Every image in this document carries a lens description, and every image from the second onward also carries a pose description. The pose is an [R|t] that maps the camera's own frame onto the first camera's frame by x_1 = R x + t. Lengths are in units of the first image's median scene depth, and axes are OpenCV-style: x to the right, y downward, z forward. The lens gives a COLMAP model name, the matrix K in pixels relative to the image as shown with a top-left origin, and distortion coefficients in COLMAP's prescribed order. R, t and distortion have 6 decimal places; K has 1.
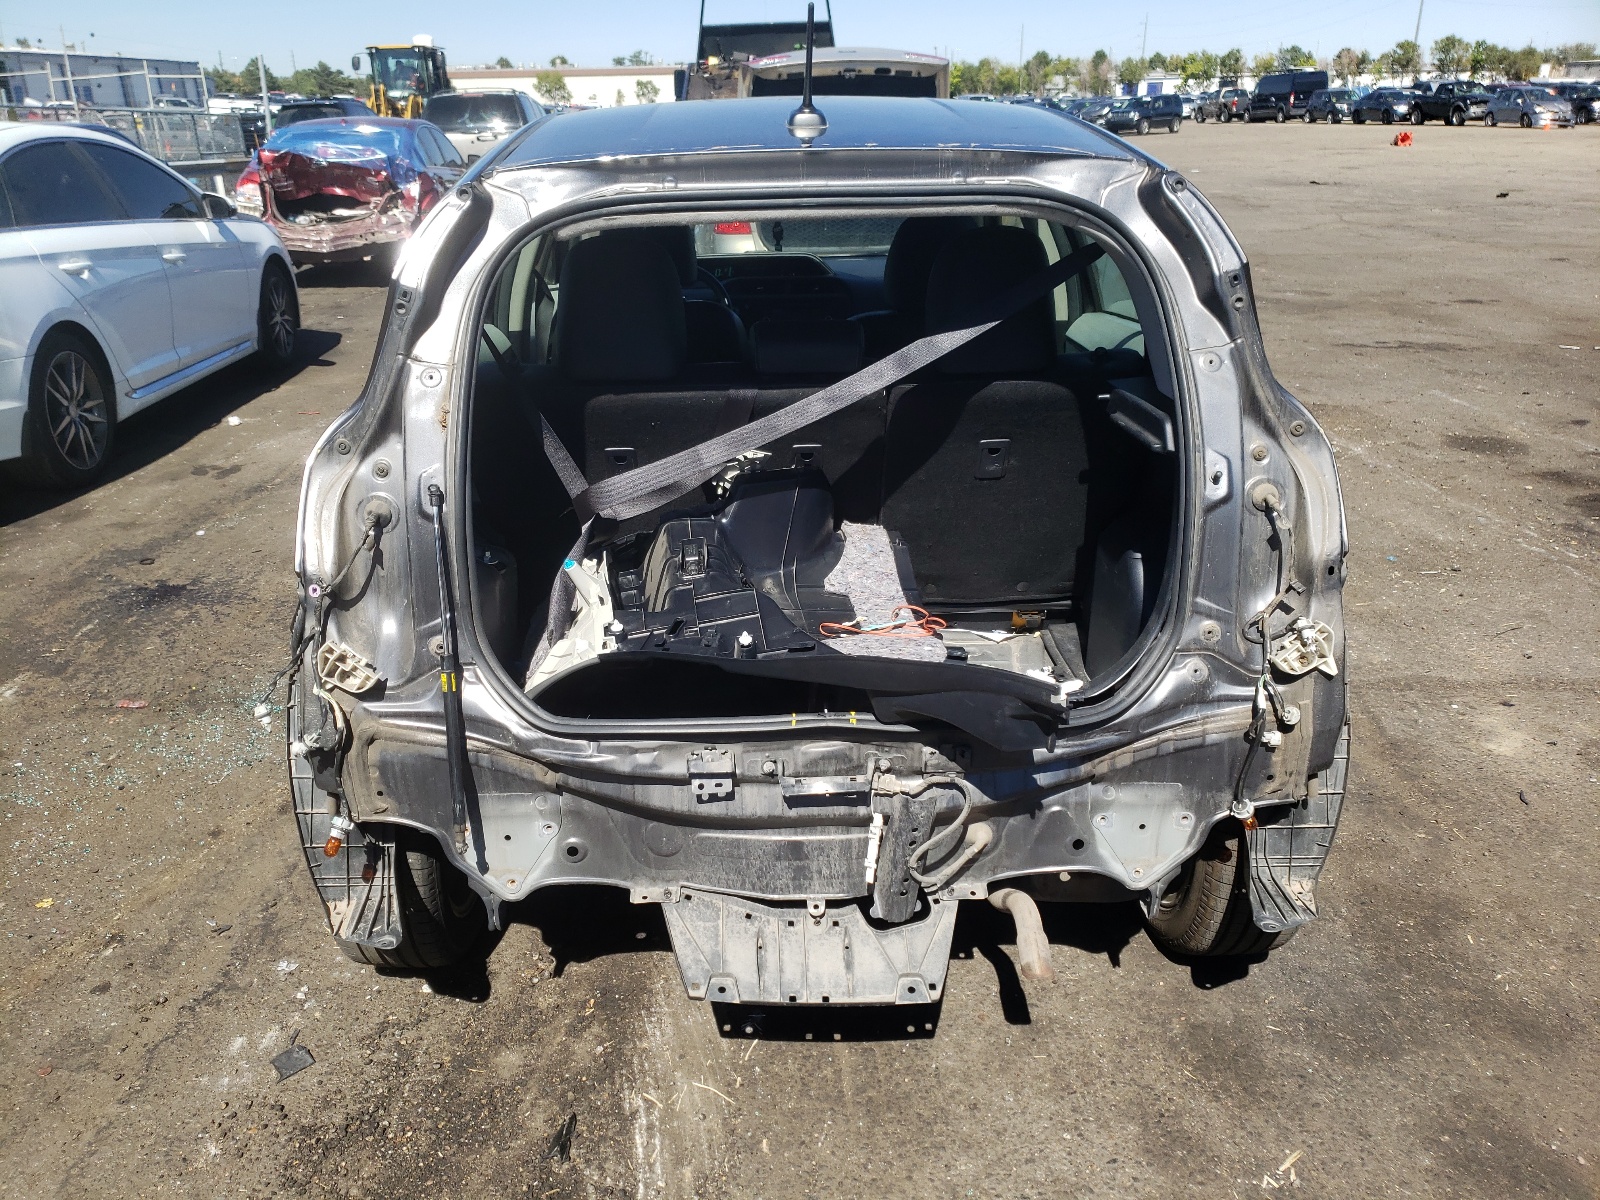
lens RADIAL K [[1253.2, 0, 746.3], [0, 1253.2, 608.0], [0, 0, 1]] dist [0.027696, -0.007505]
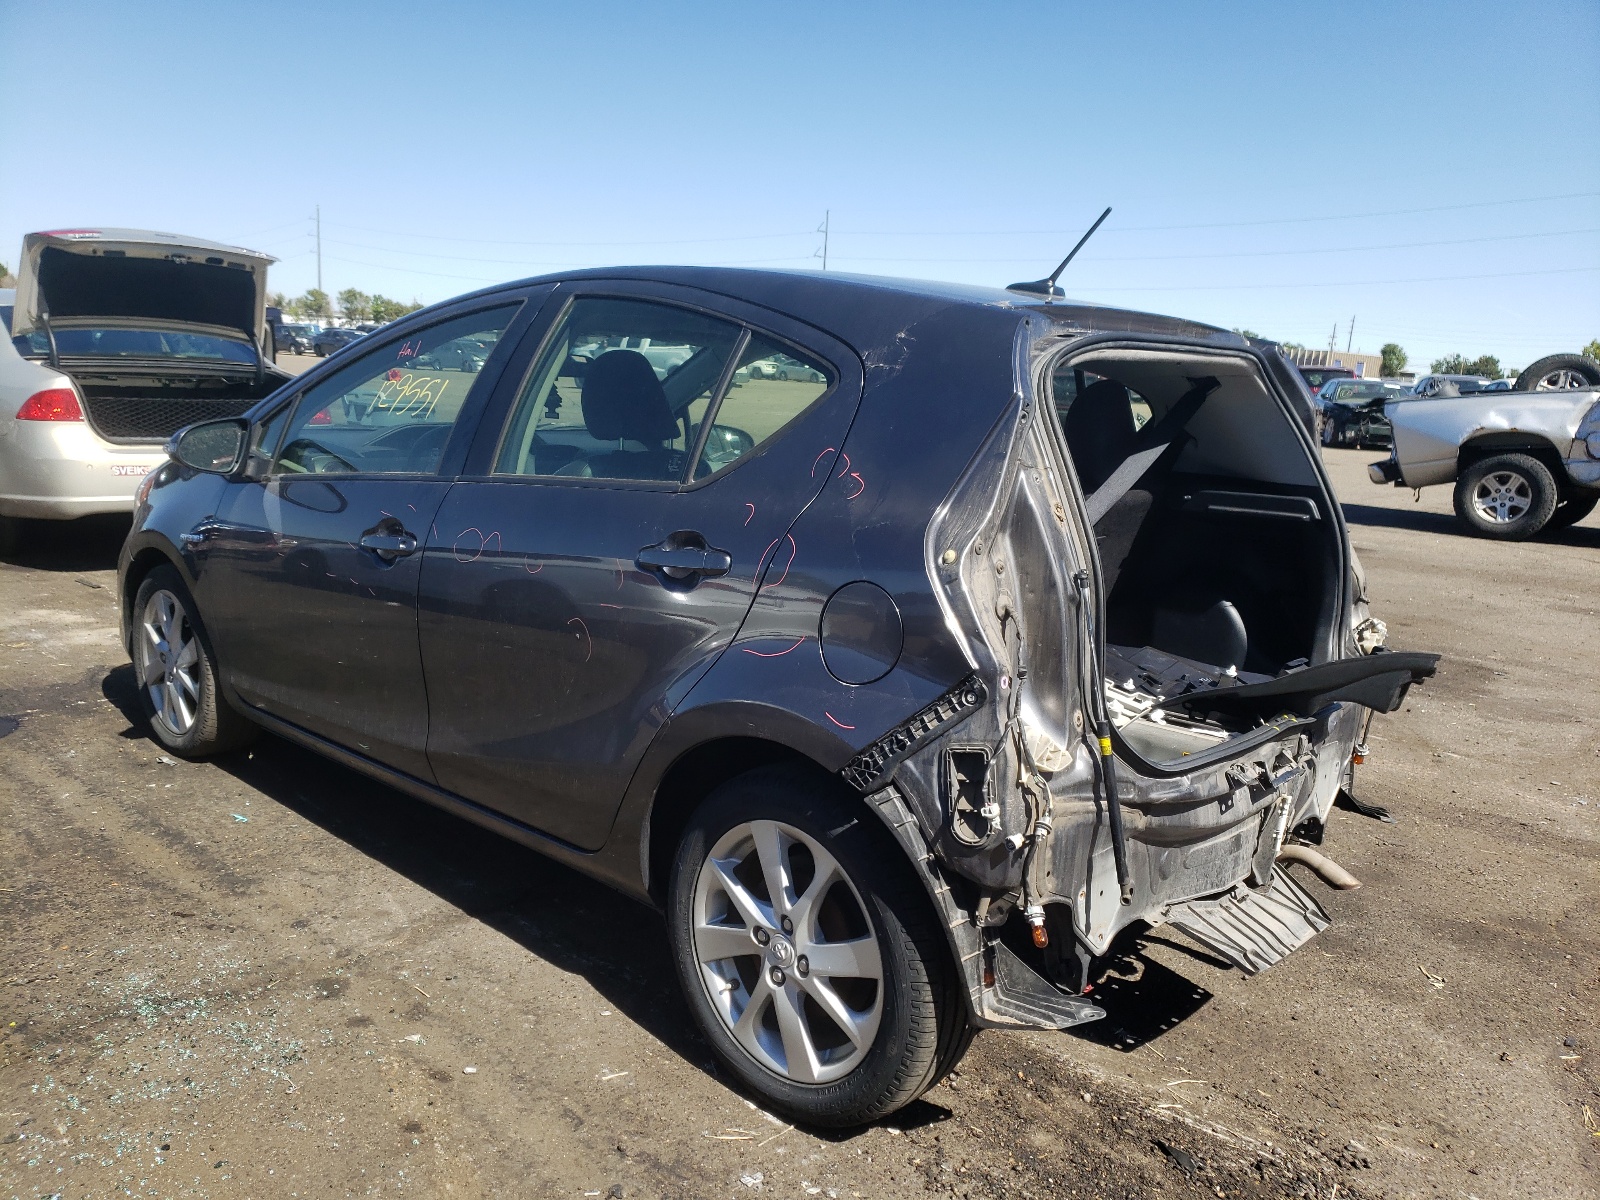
lens RADIAL K [[1253.2, 0, 797.8], [0, 1253.2, 601.9], [0, 0, 1]] dist [0.027696, -0.007505]
pose [[0.692461, -0.084142, 0.716532, -1.147760], [0.206048, 0.974874, -0.084647, -0.026130], [-0.691406, 0.206255, 0.692399, 0.376784]]
